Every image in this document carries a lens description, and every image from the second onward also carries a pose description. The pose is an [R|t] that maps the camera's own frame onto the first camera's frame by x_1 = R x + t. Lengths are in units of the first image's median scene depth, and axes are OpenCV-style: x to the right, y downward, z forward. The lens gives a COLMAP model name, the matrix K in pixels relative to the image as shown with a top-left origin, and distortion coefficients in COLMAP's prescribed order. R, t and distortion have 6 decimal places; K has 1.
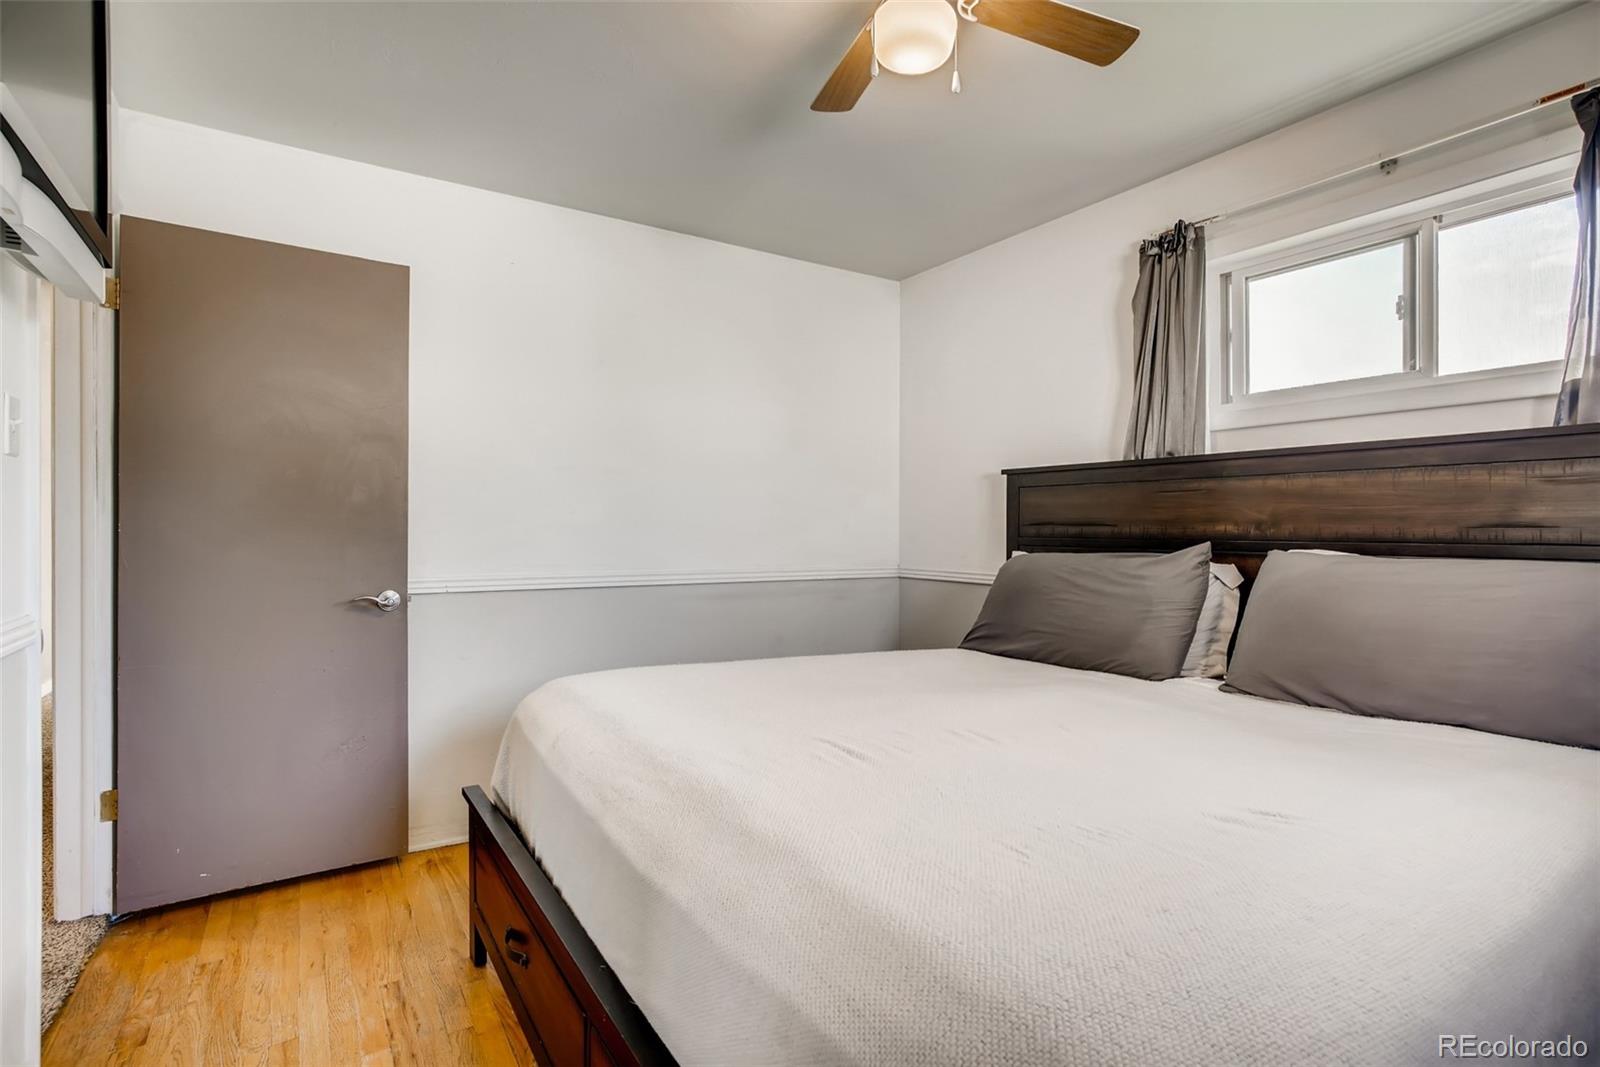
lens RADIAL K [[797.3, 0, 804.5], [0, 797.3, 531.1], [0, 0, 1]] dist [0.013076, 0.003966]
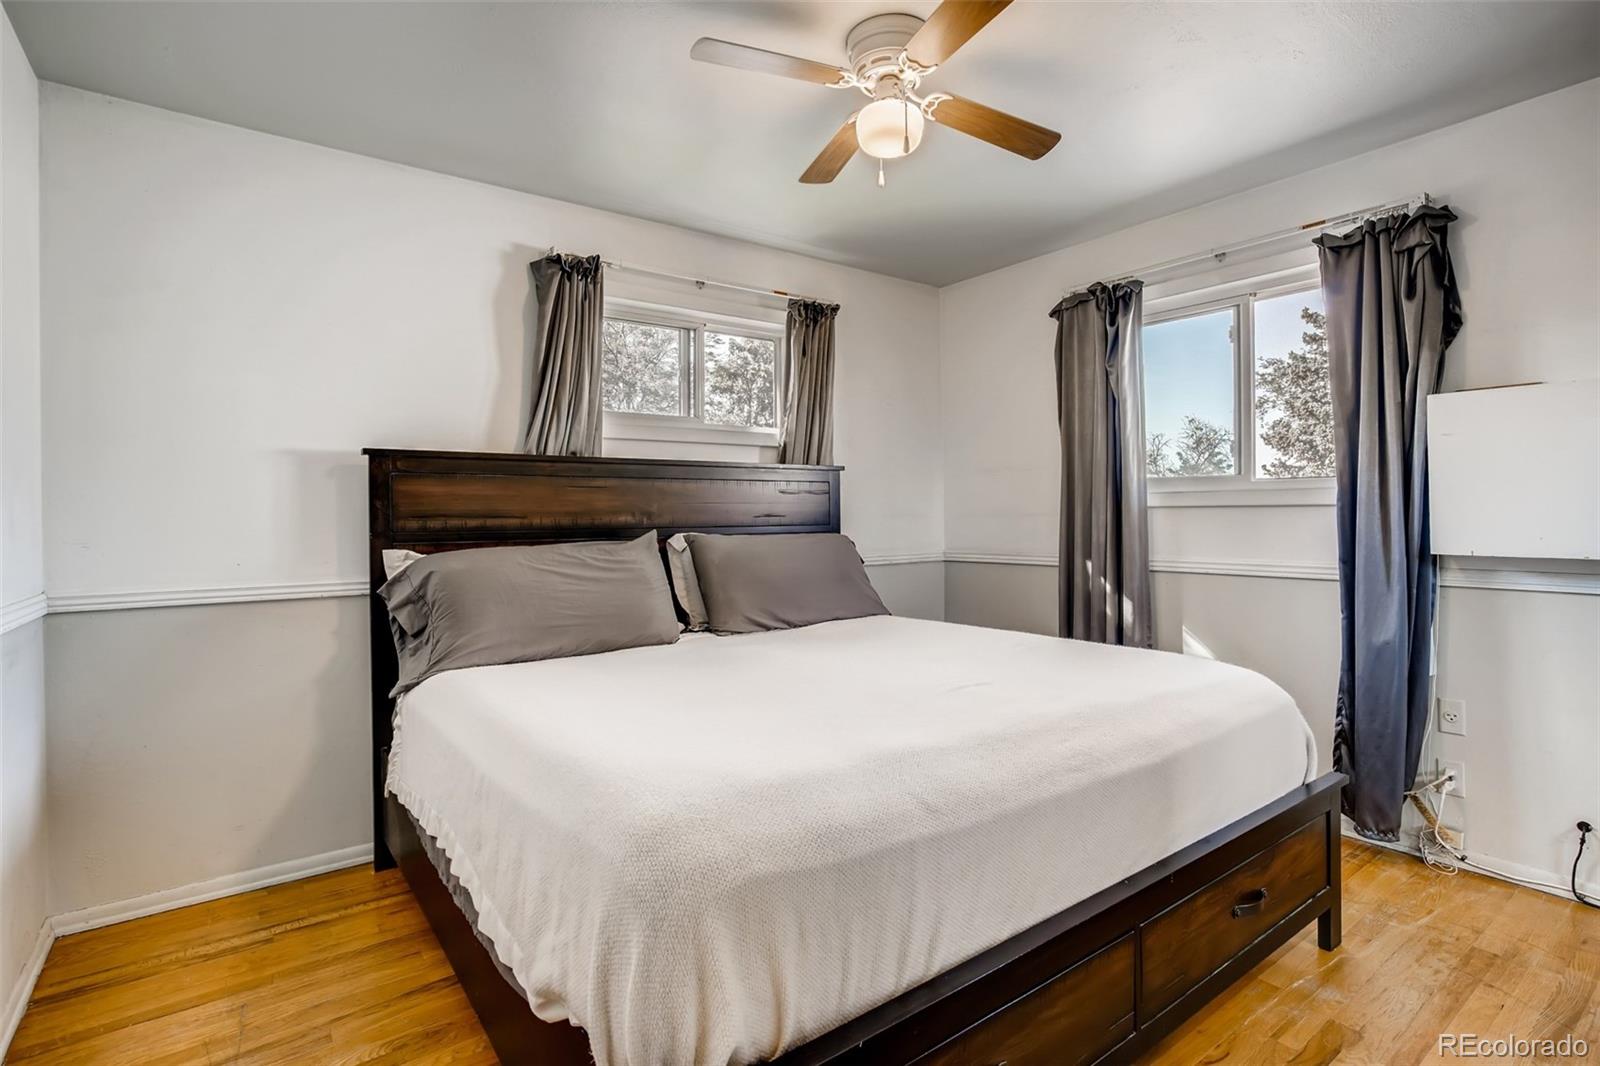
lens RADIAL K [[797.3, 0, 803.9], [0, 797.3, 516.7], [0, 0, 1]] dist [0.013076, 0.003966]
pose [[-0.030482, -0.001839, 0.999534, -0.658646], [0.014337, 0.999895, 0.002277, -0.005229], [-0.999432, 0.014400, -0.030452, 0.690534]]
